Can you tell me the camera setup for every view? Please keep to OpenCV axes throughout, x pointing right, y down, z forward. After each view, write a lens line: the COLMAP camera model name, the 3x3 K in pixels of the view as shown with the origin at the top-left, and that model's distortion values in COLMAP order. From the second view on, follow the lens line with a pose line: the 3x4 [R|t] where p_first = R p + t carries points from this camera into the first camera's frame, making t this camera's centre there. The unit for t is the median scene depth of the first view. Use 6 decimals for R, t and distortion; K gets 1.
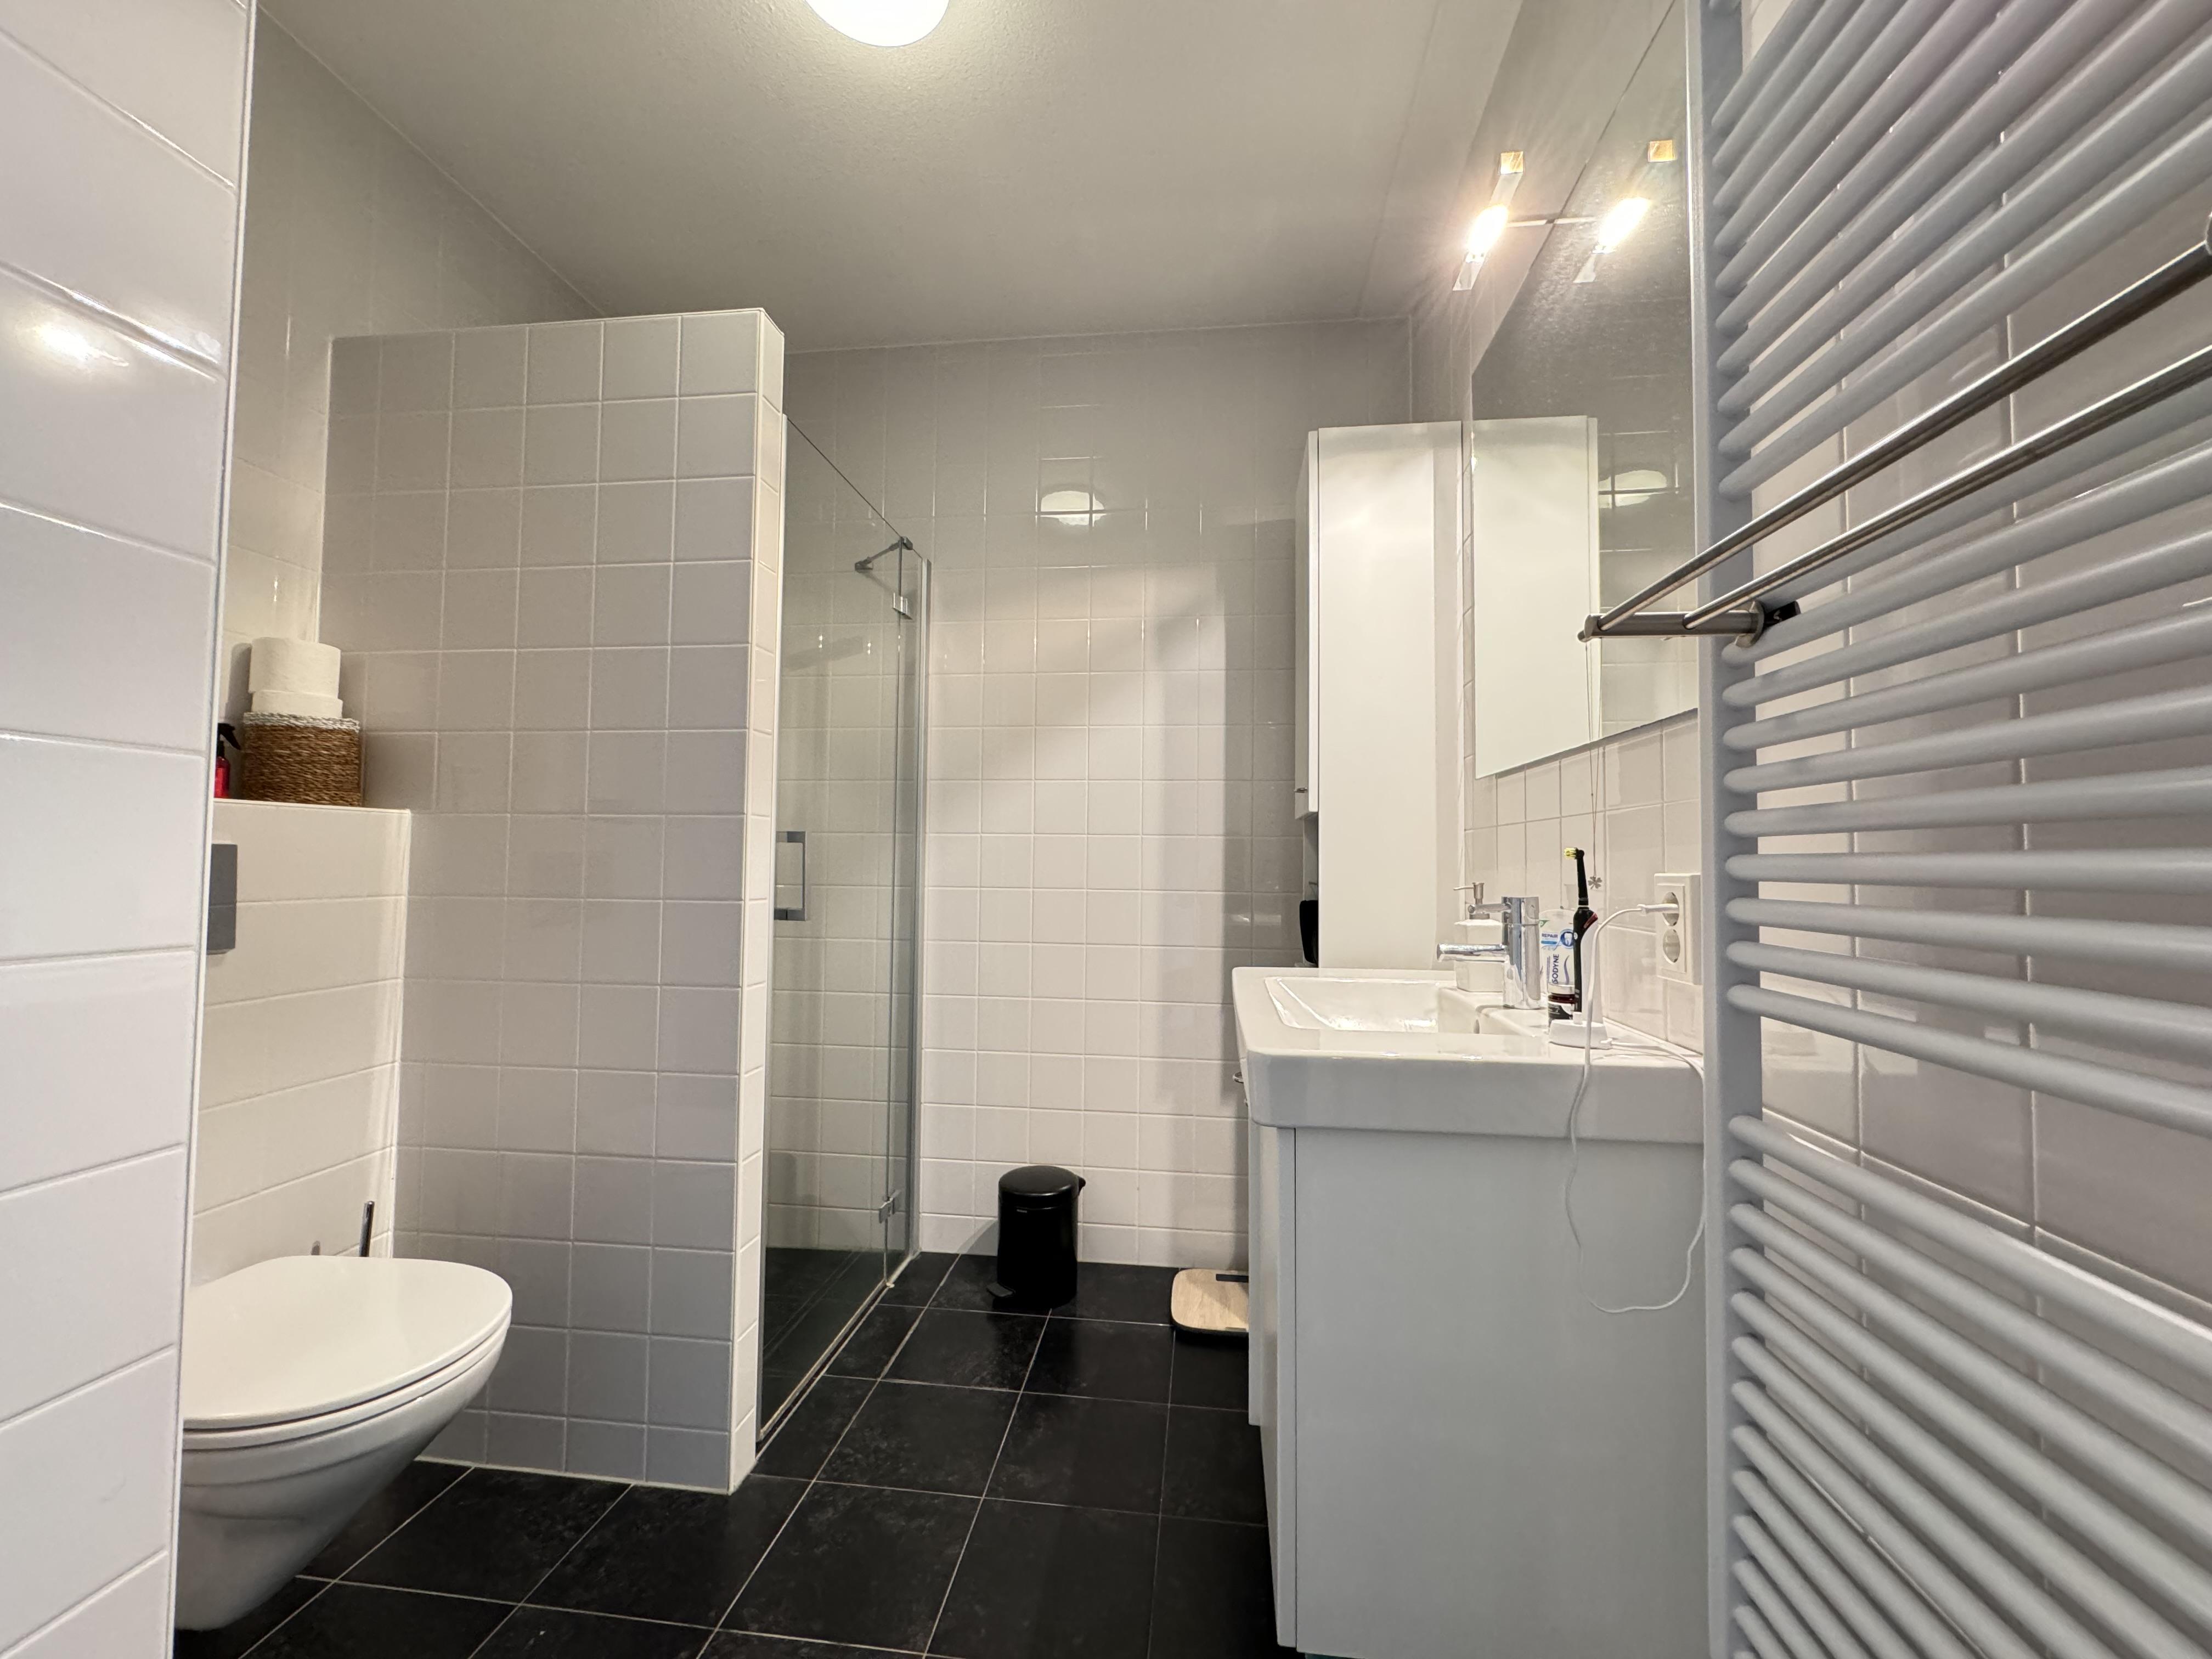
lens RADIAL K [[879.2, 0, 1112.8], [0, 879.2, 829.9], [0, 0, 1]] dist [-0.002850, 0.000762]
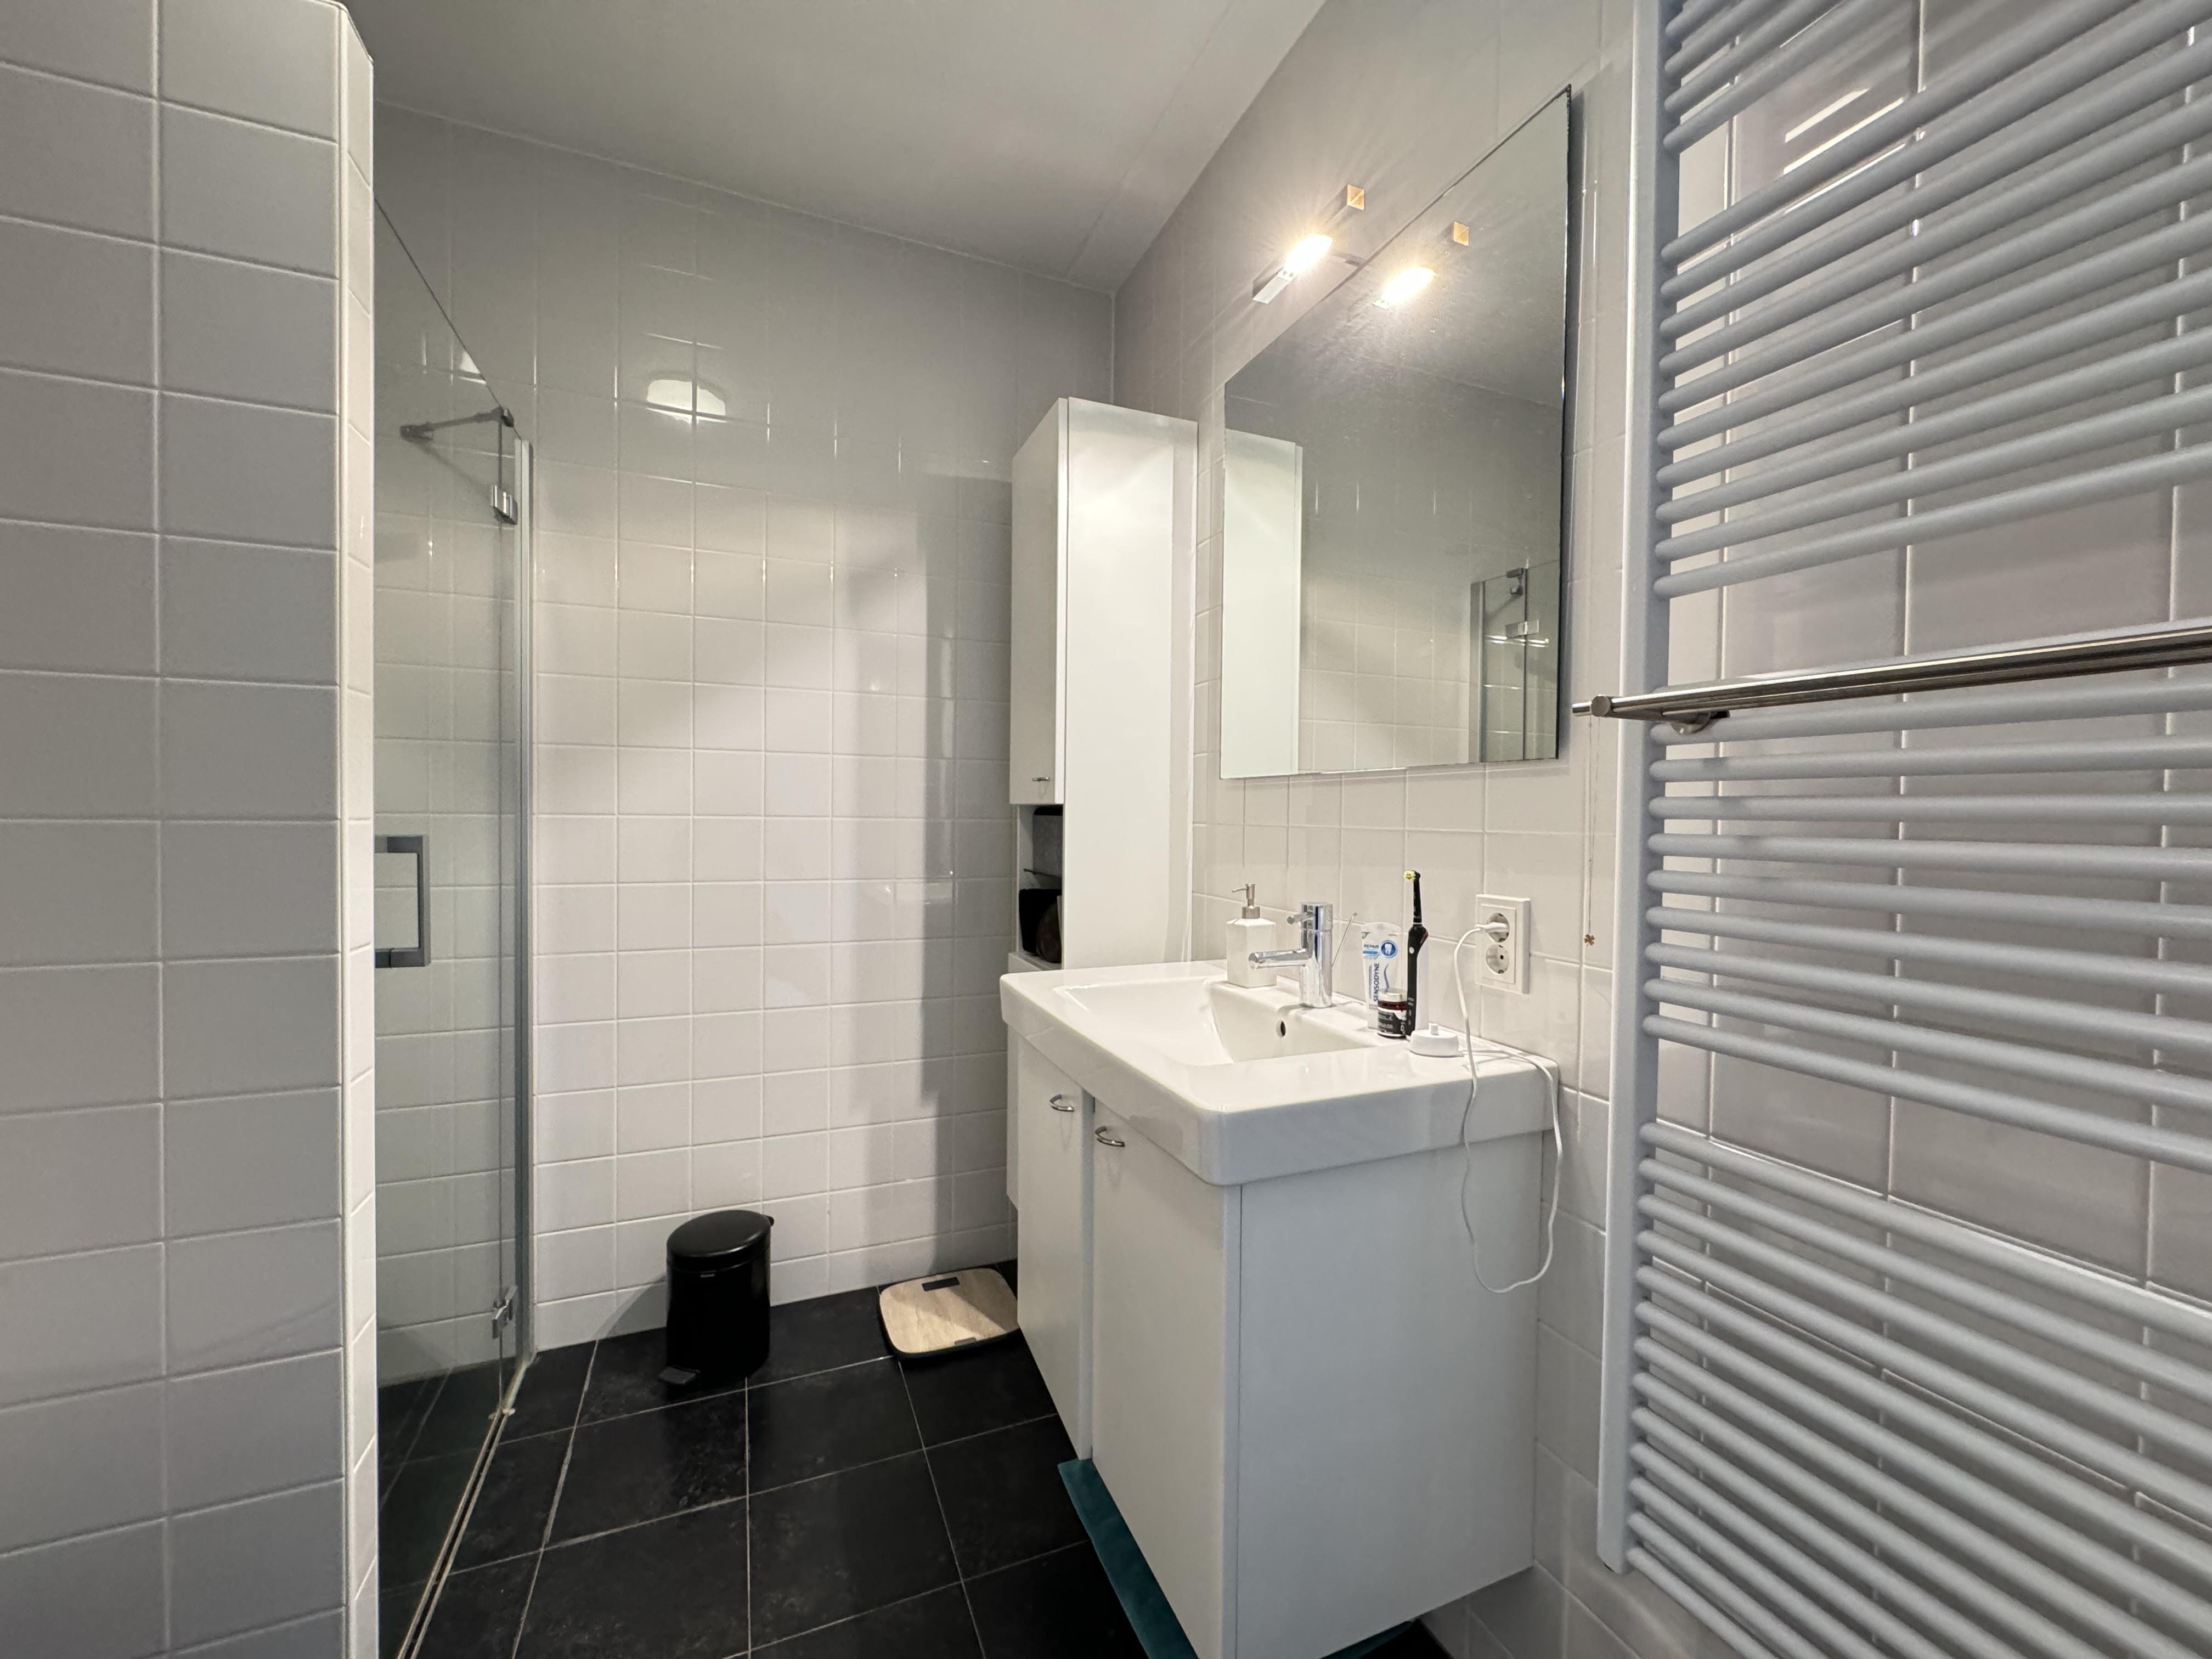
lens RADIAL K [[879.2, 0, 1107.5], [0, 879.2, 828.0], [0, 0, 1]] dist [-0.002850, 0.000762]
pose [[0.870790, -0.008280, 0.491585, -0.198637], [-0.022843, 0.998097, 0.057275, -0.049764], [-0.491124, -0.061103, 0.868944, 0.131617]]
